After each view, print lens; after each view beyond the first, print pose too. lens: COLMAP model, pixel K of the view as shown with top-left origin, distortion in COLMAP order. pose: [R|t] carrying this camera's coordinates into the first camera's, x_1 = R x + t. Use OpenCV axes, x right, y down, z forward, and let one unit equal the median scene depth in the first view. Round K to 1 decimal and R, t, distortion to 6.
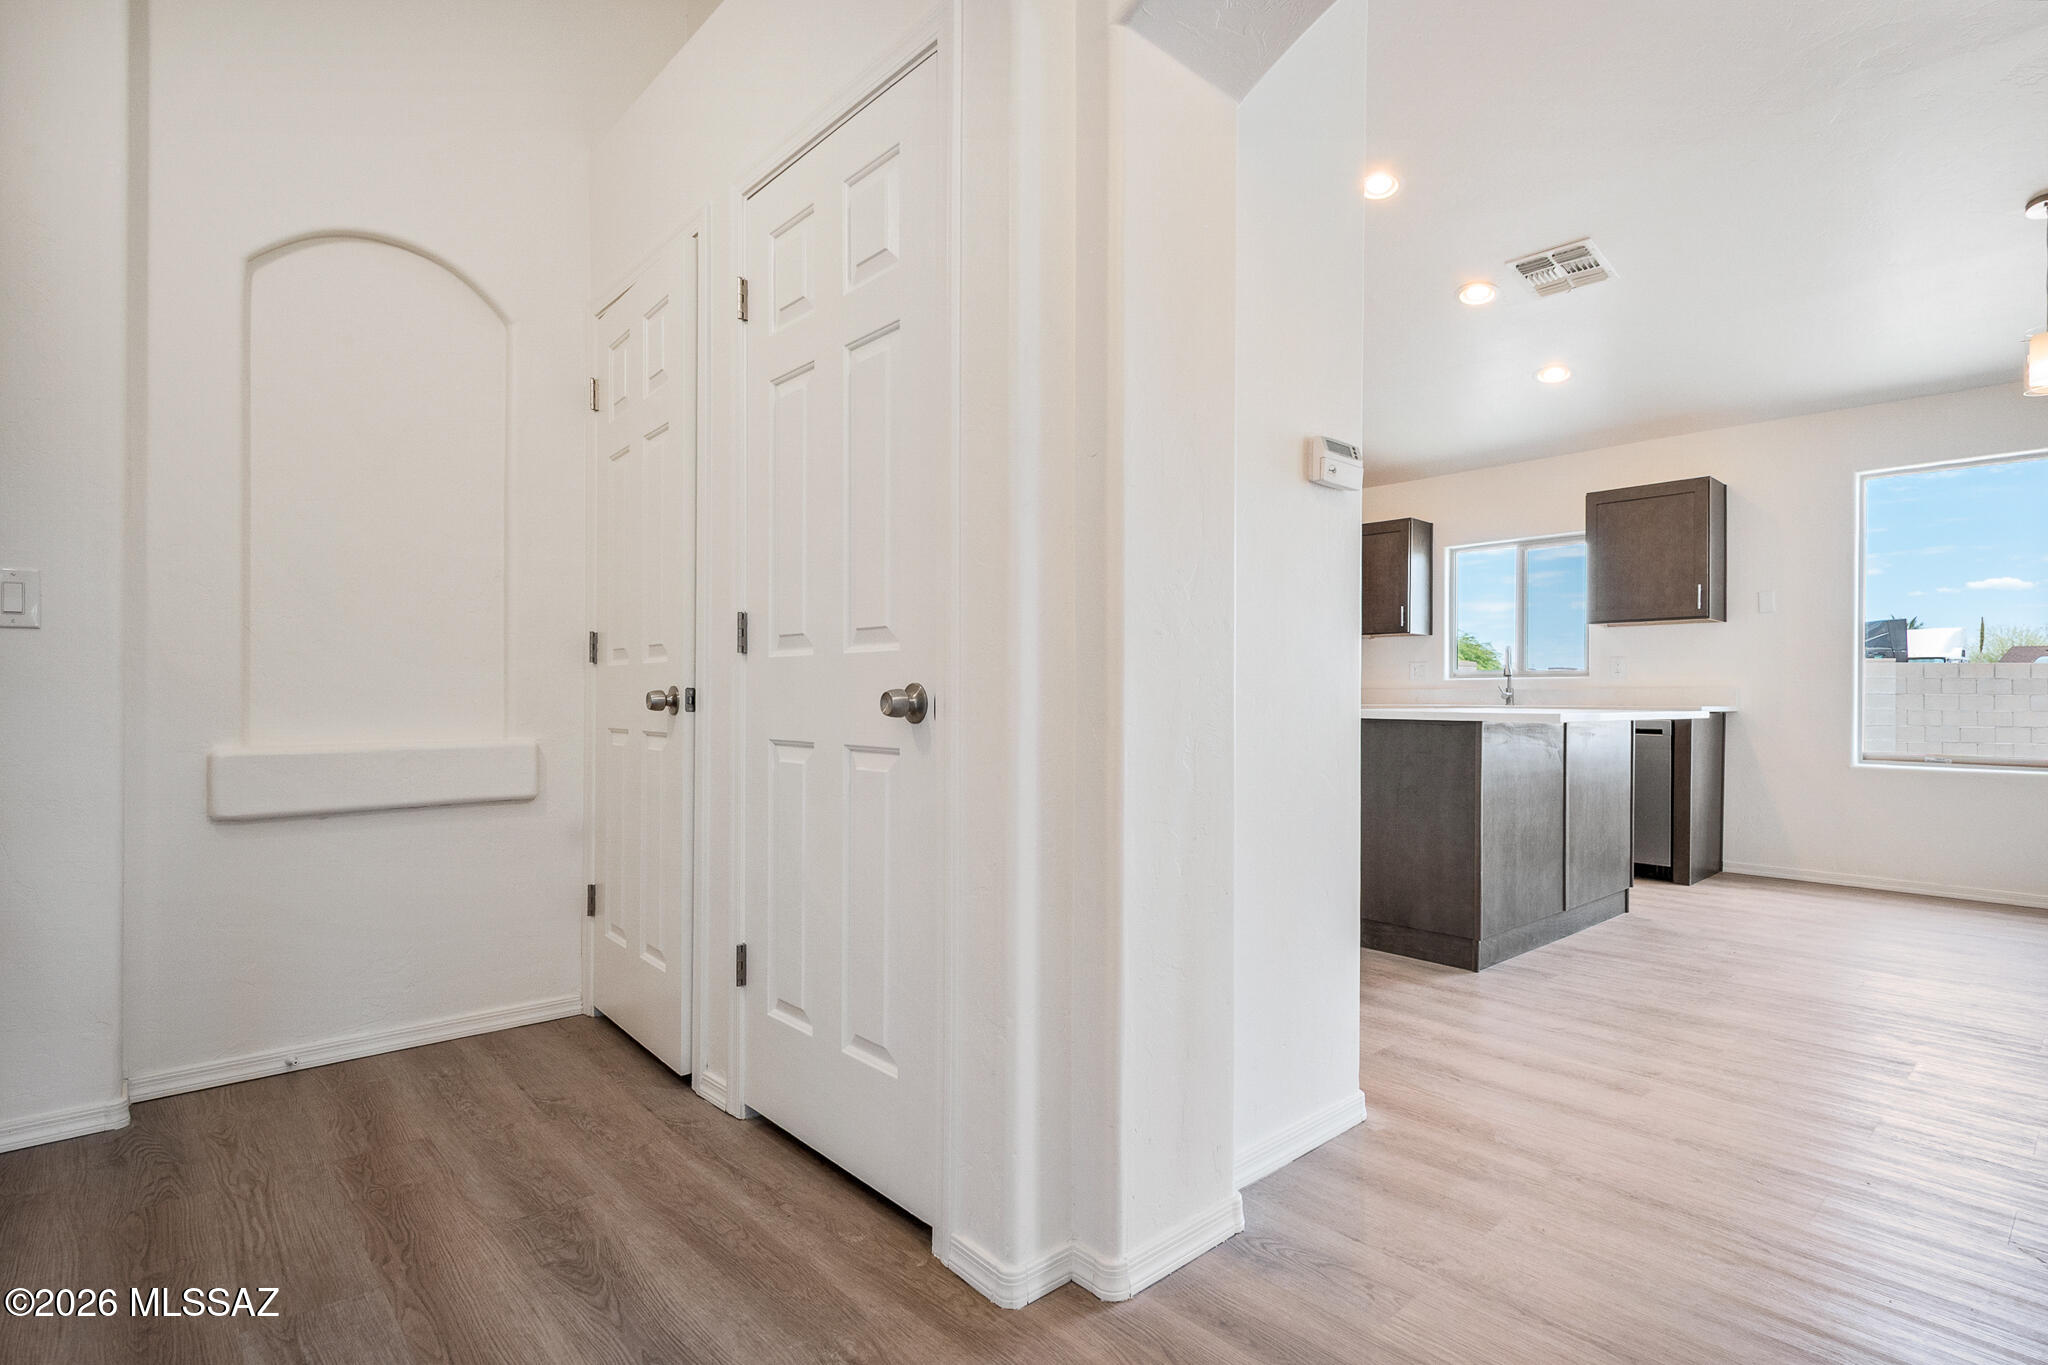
lens RADIAL K [[982.2, 0, 1024.1], [0, 982.2, 692.0], [0, 0, 1]] dist [-0.001145, -0.001616]
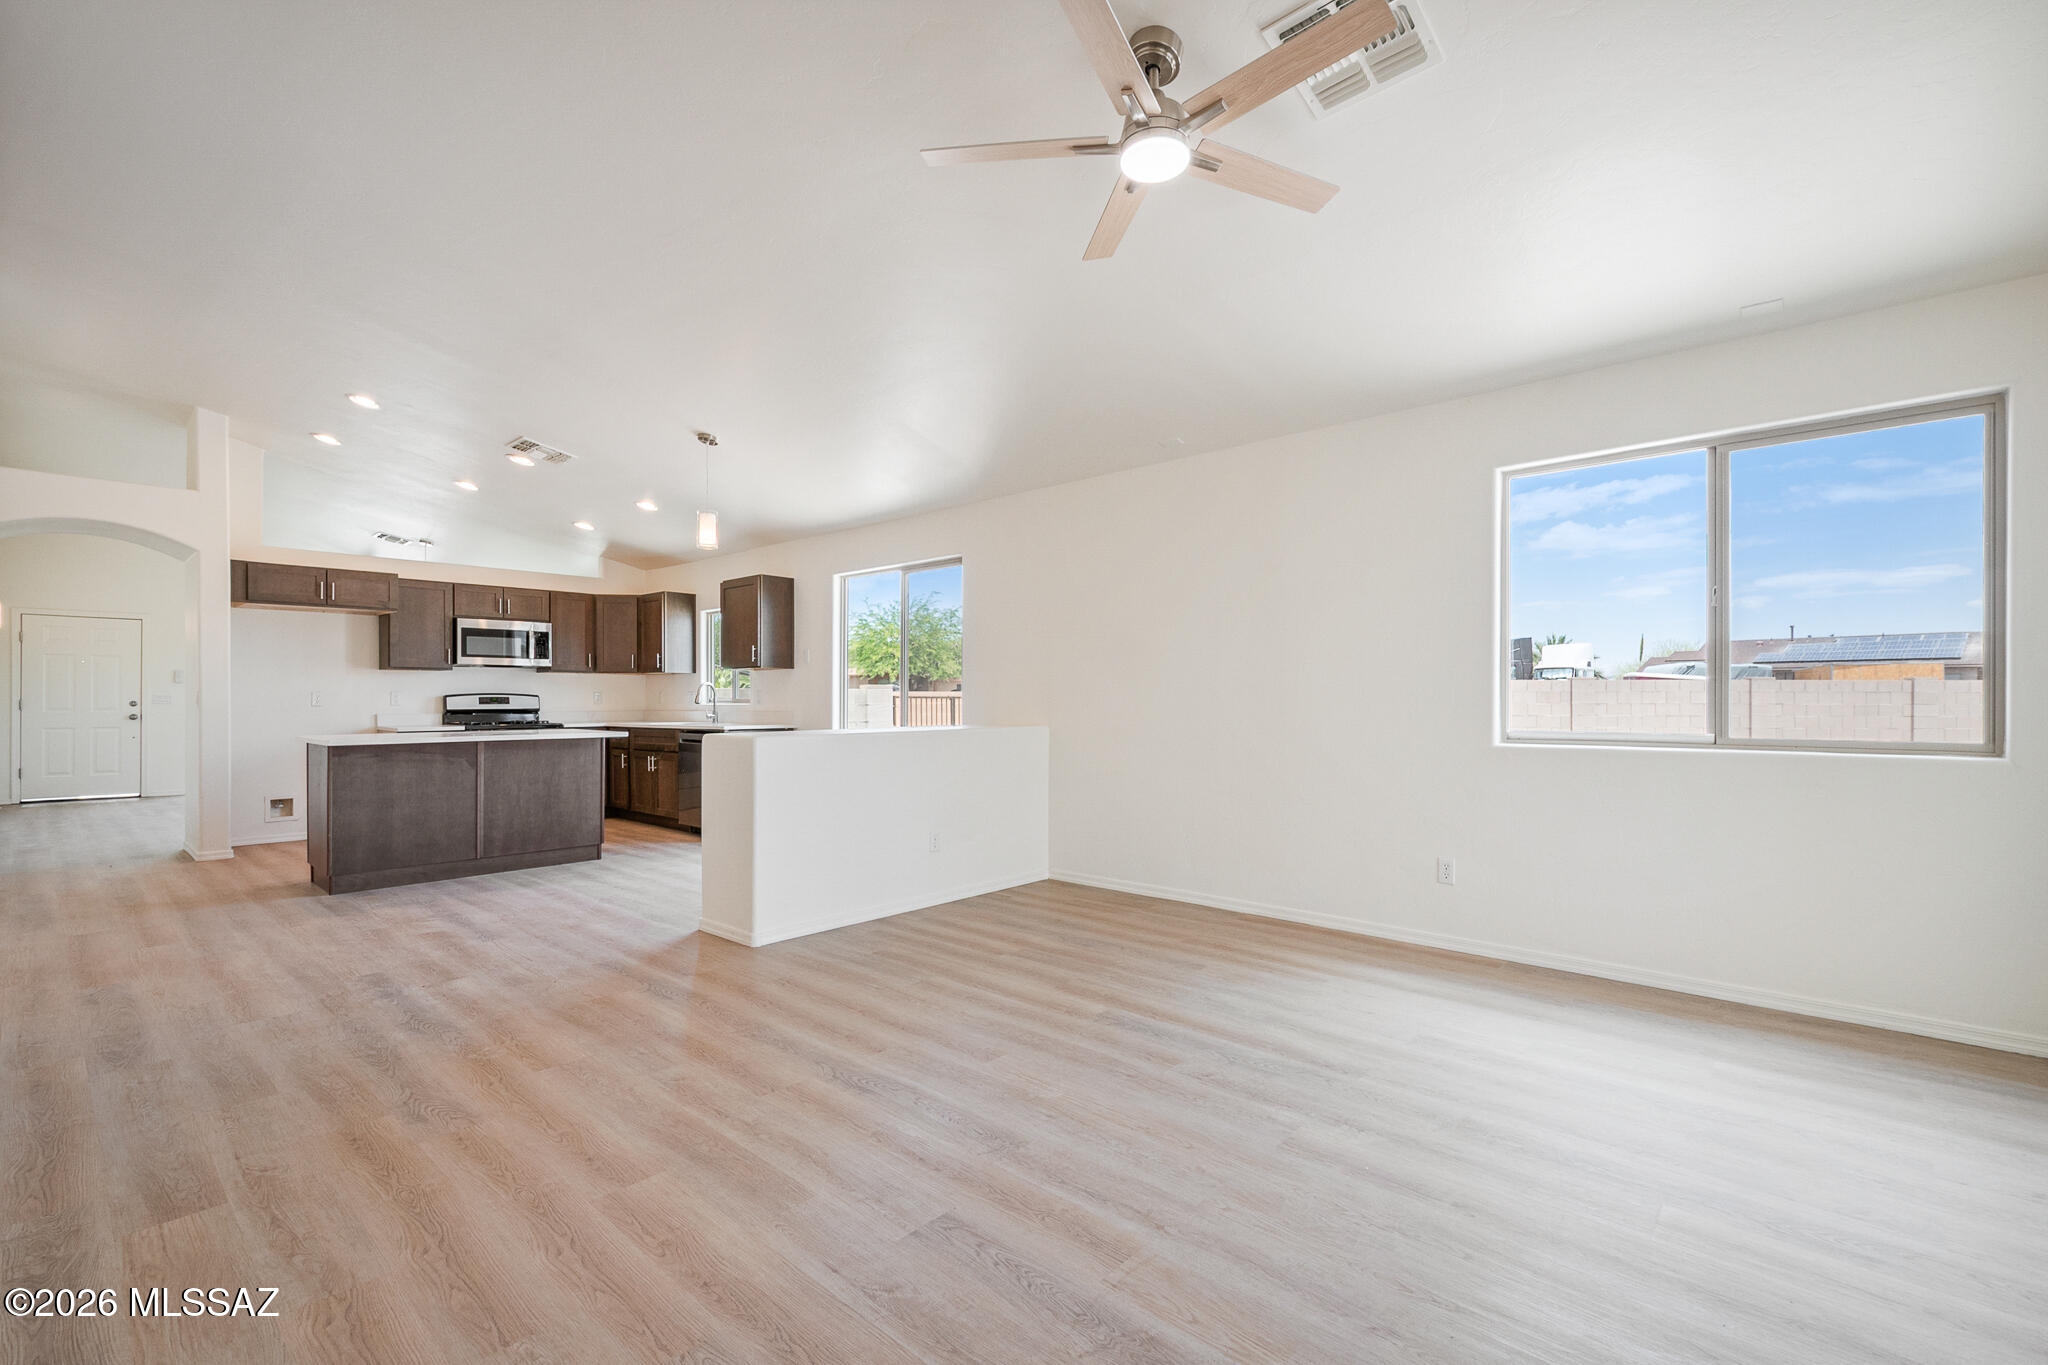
lens RADIAL K [[898.0, 0, 1036.6], [0, 898.0, 700.0], [0, 0, 1]] dist [0.011225, -0.001465]
pose [[0.991942, -0.007196, 0.126486, 0.894617], [0.006807, 0.999971, 0.003506, -0.025025], [-0.126508, -0.002617, 0.991962, -0.414571]]
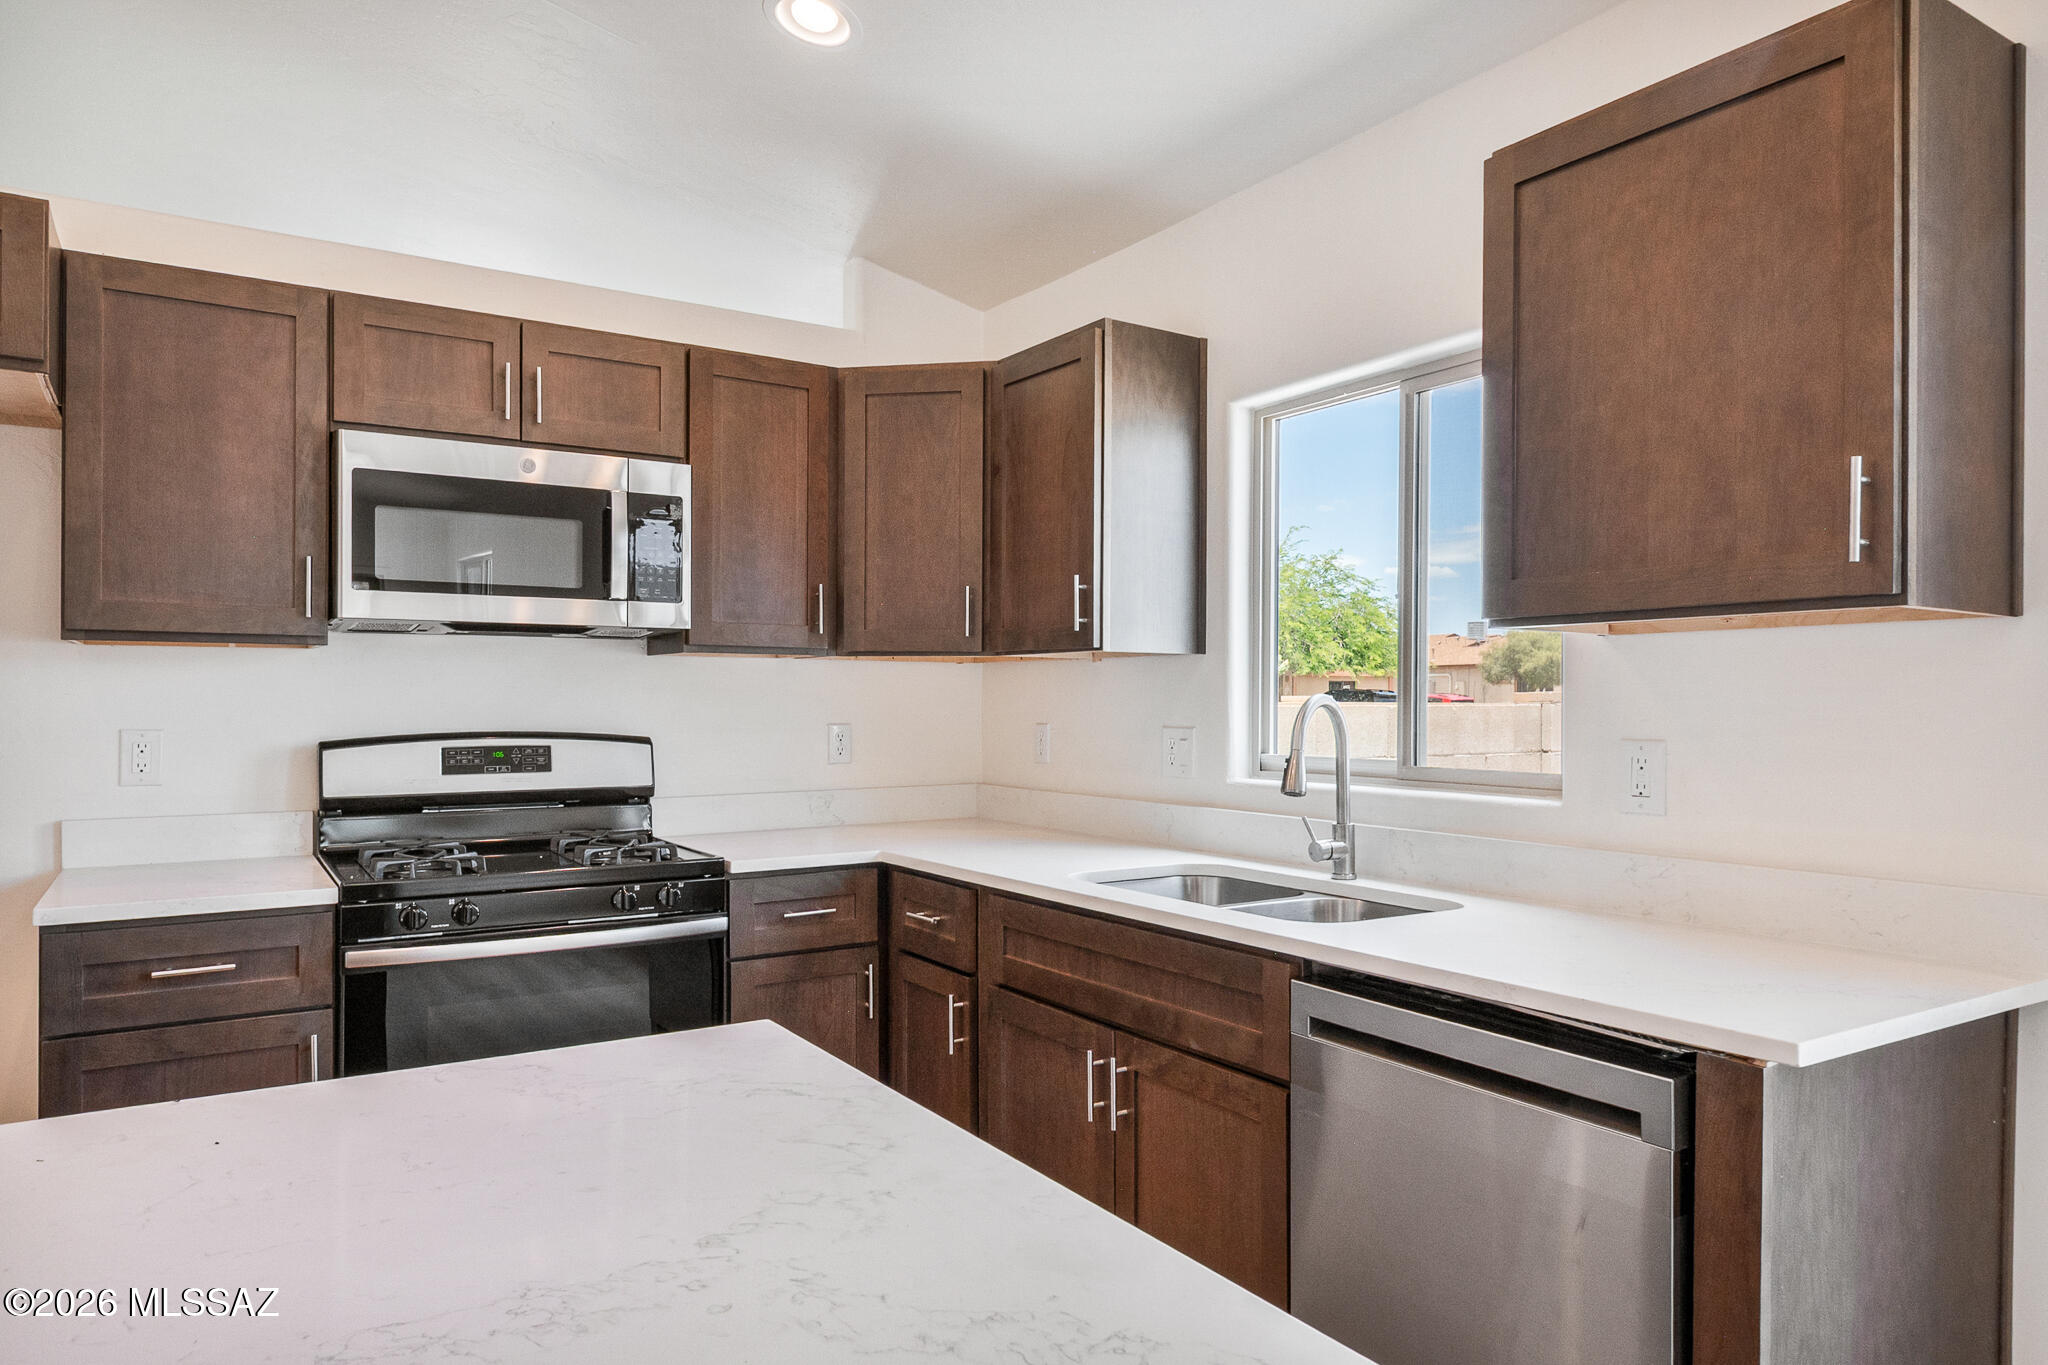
lens RADIAL K [[1296.1, 0, 1045.3], [0, 1296.1, 703.0], [0, 0, 1]] dist [-0.007250, 0.004613]
pose [[0.990836, -0.002919, -0.135042, 0.511784], [0.003439, 0.999988, 0.003618, -0.051115], [0.135030, -0.004050, 0.990833, 0.640271]]
